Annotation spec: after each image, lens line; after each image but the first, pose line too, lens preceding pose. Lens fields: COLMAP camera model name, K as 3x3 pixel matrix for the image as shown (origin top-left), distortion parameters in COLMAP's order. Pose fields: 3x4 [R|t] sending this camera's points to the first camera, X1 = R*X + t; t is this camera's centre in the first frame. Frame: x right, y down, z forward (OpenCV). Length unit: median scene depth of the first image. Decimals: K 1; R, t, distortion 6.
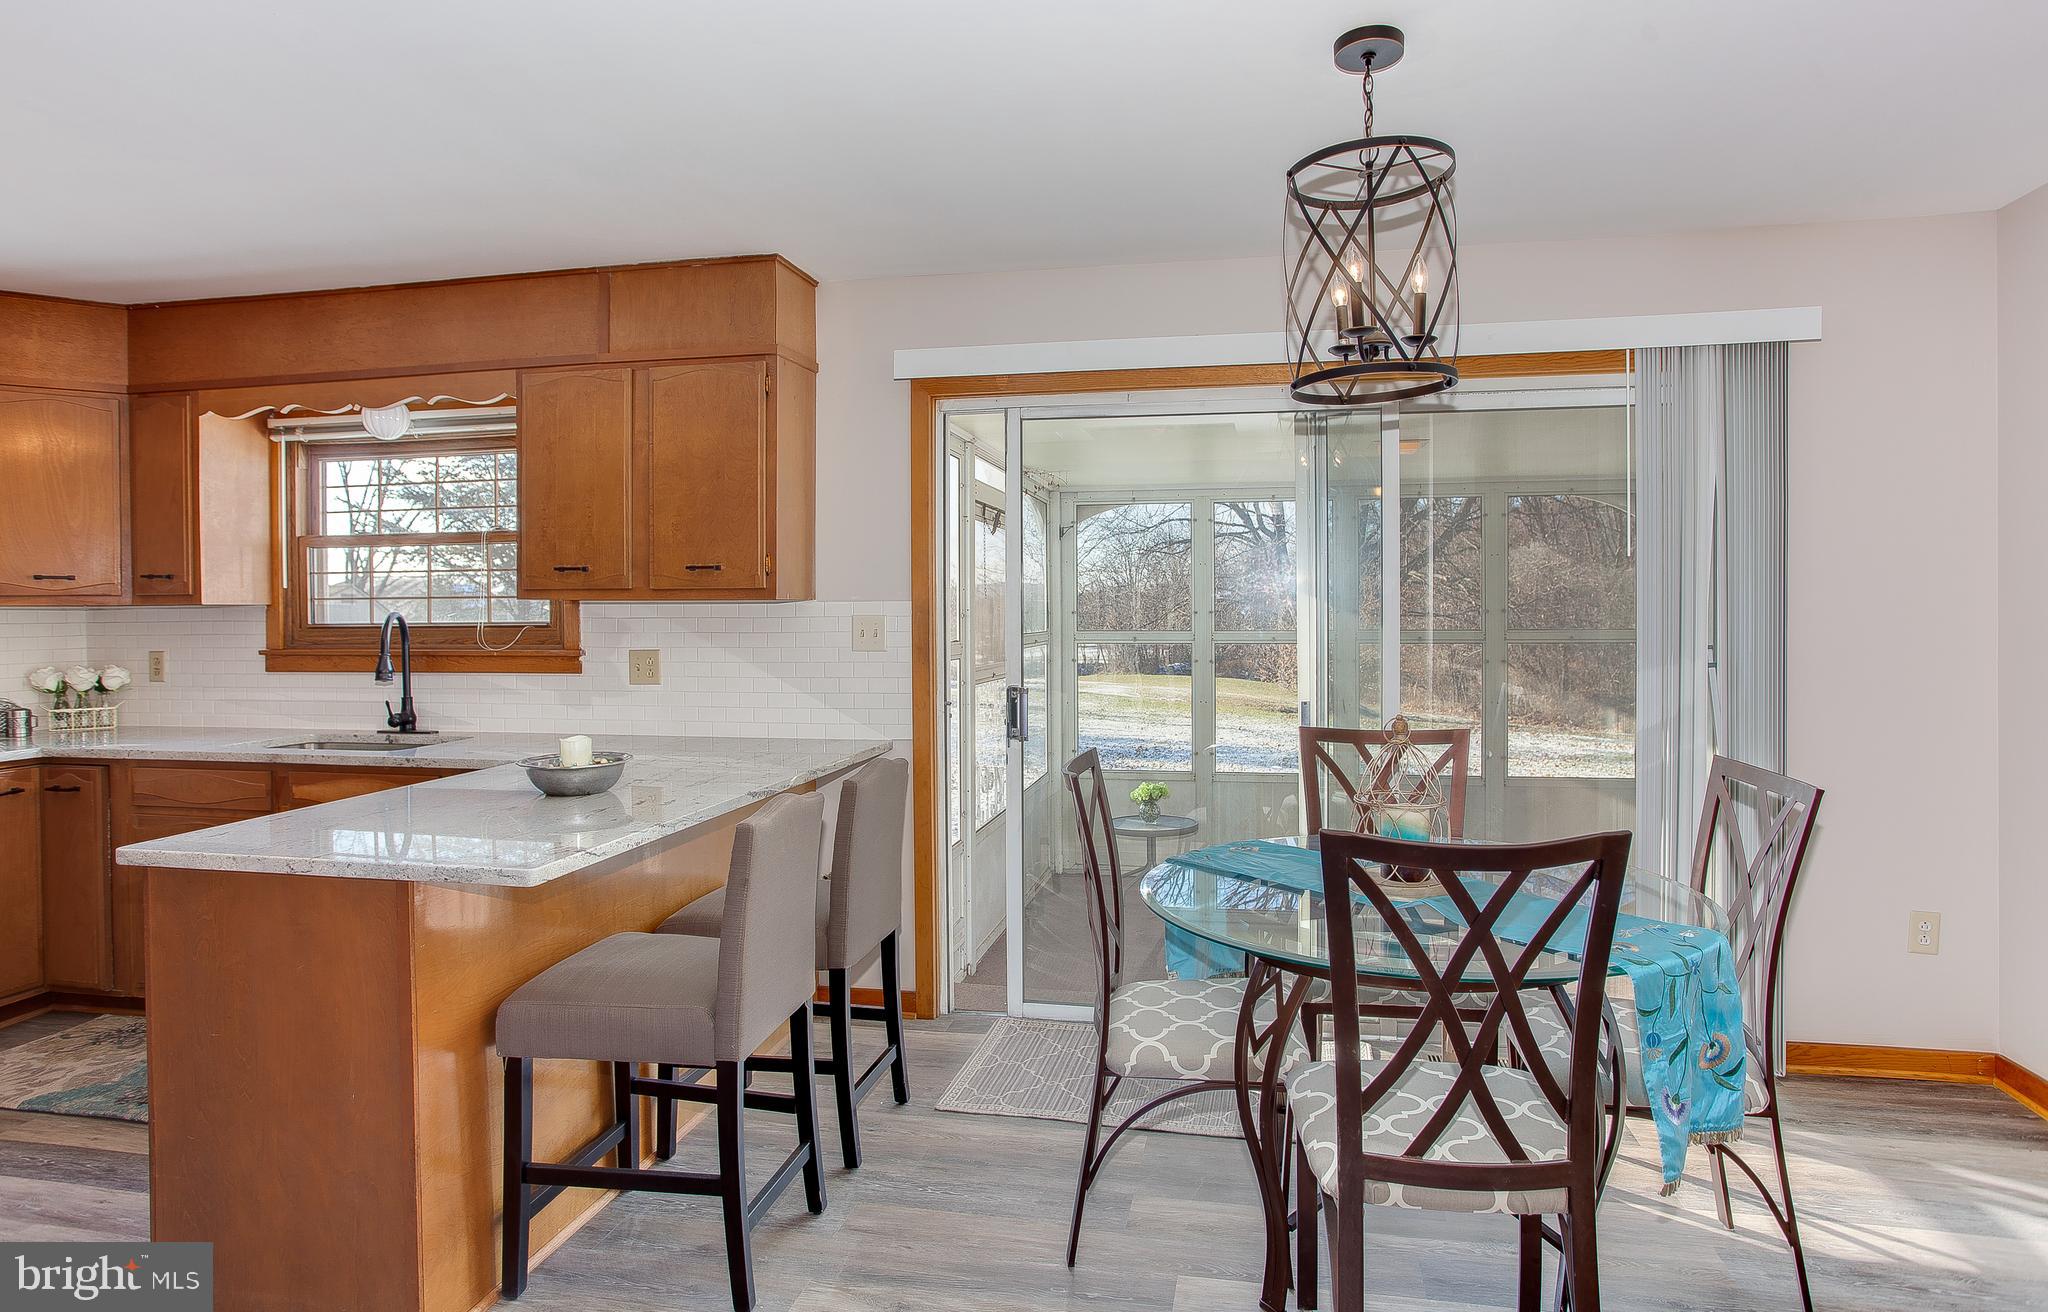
lens RADIAL K [[1110.9, 0, 1026.2], [0, 1110.9, 626.1], [0, 0, 1]] dist [0.000731, 0.000174]
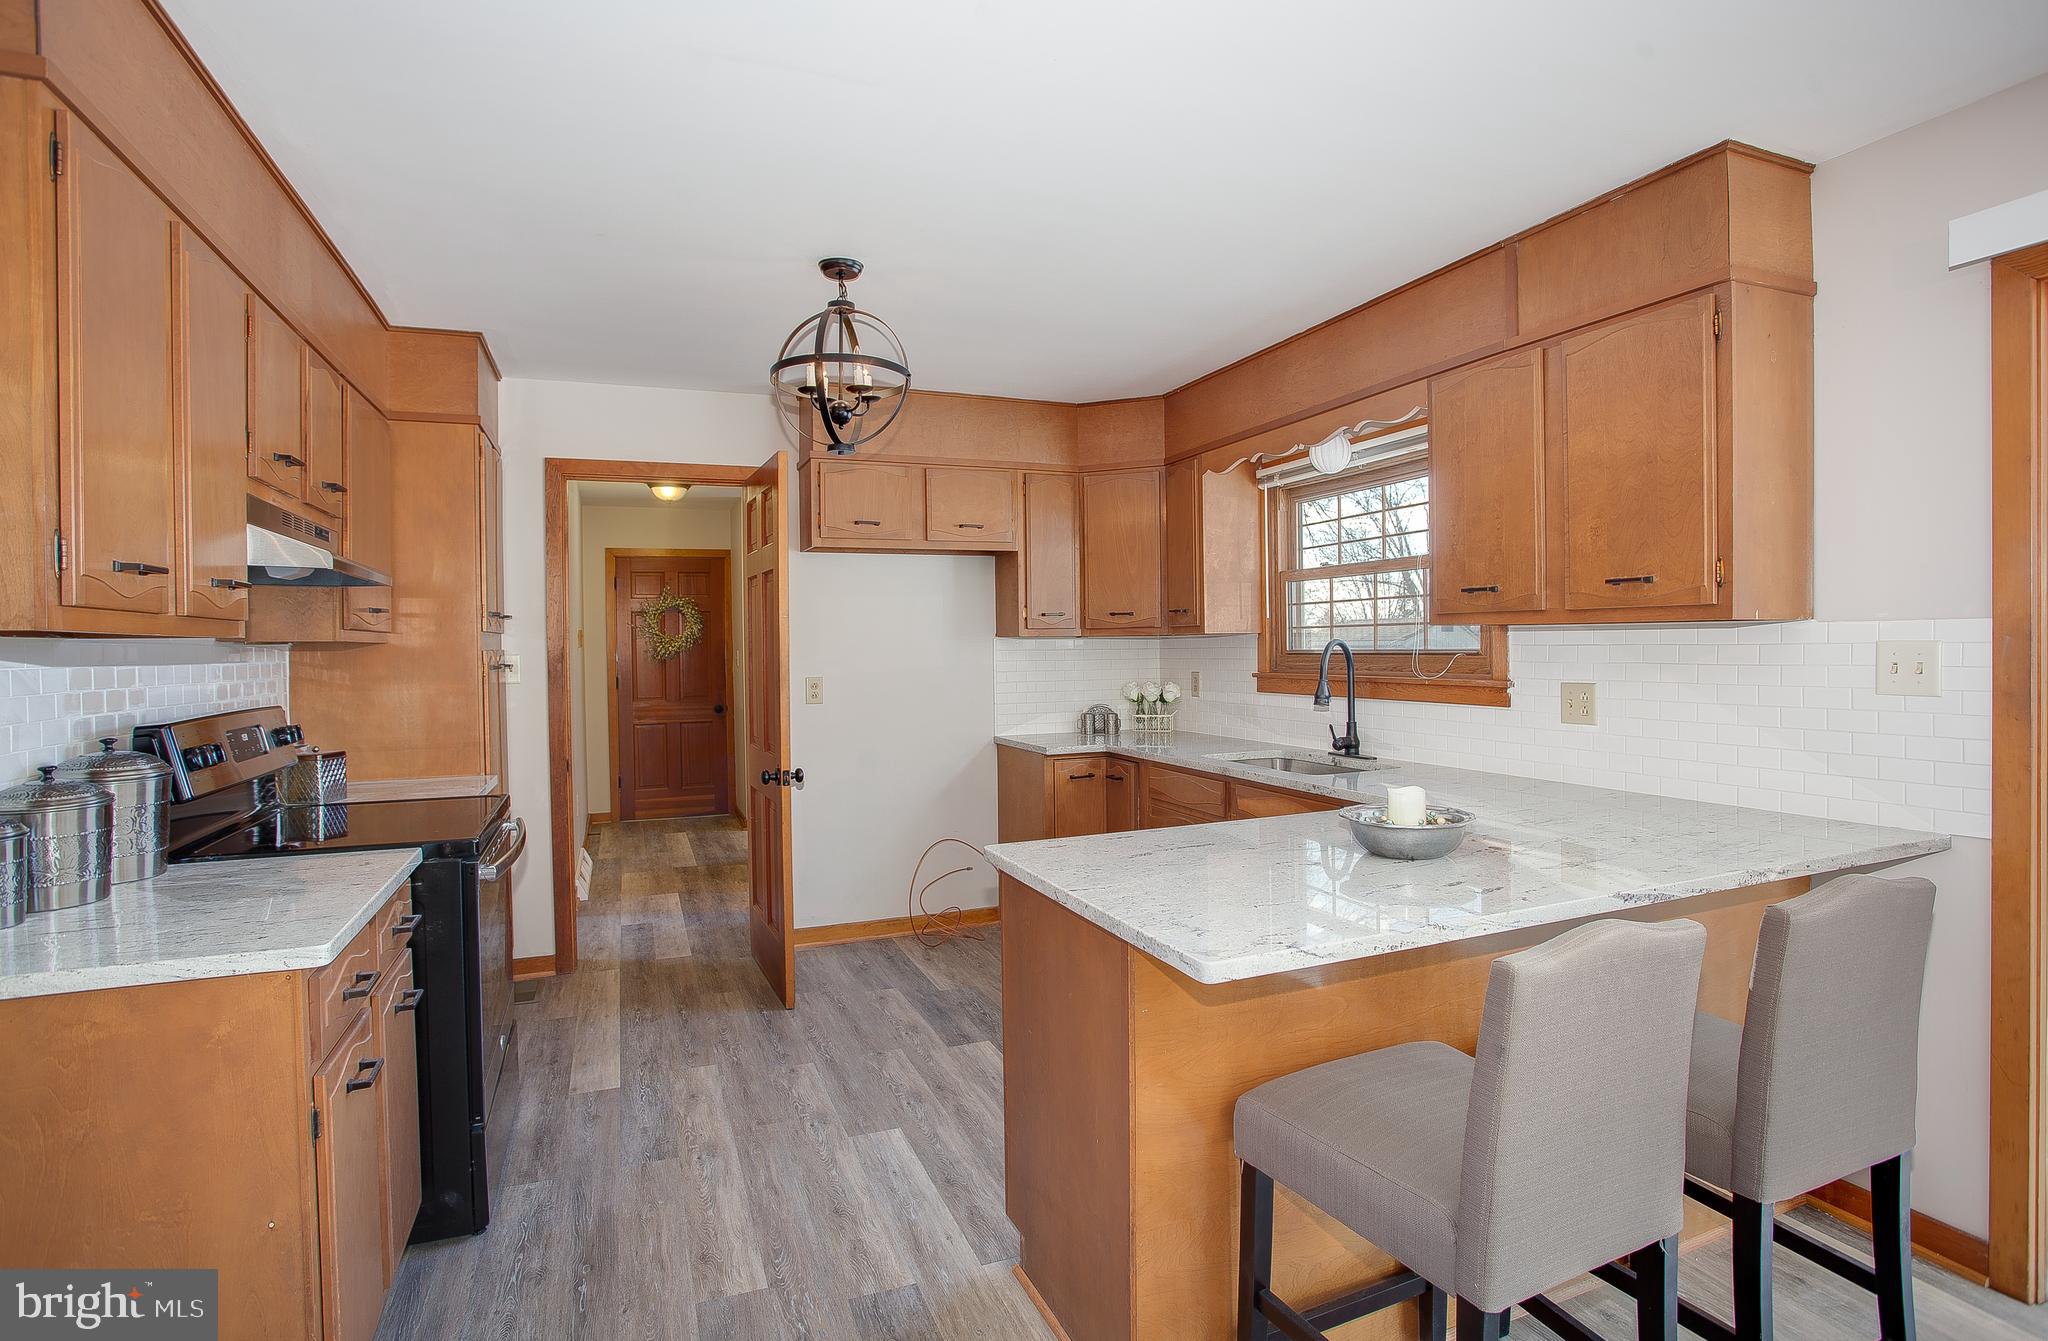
lens RADIAL K [[1020.9, 0, 1058.7], [0, 1020.9, 633.4], [0, 0, 1]] dist [-0.001696, 0.000226]
pose [[0.596559, -0.009012, -0.802519, 0.039563], [-0.004421, 0.999885, -0.014515, -0.002972], [0.802557, 0.012207, 0.596450, 0.225516]]
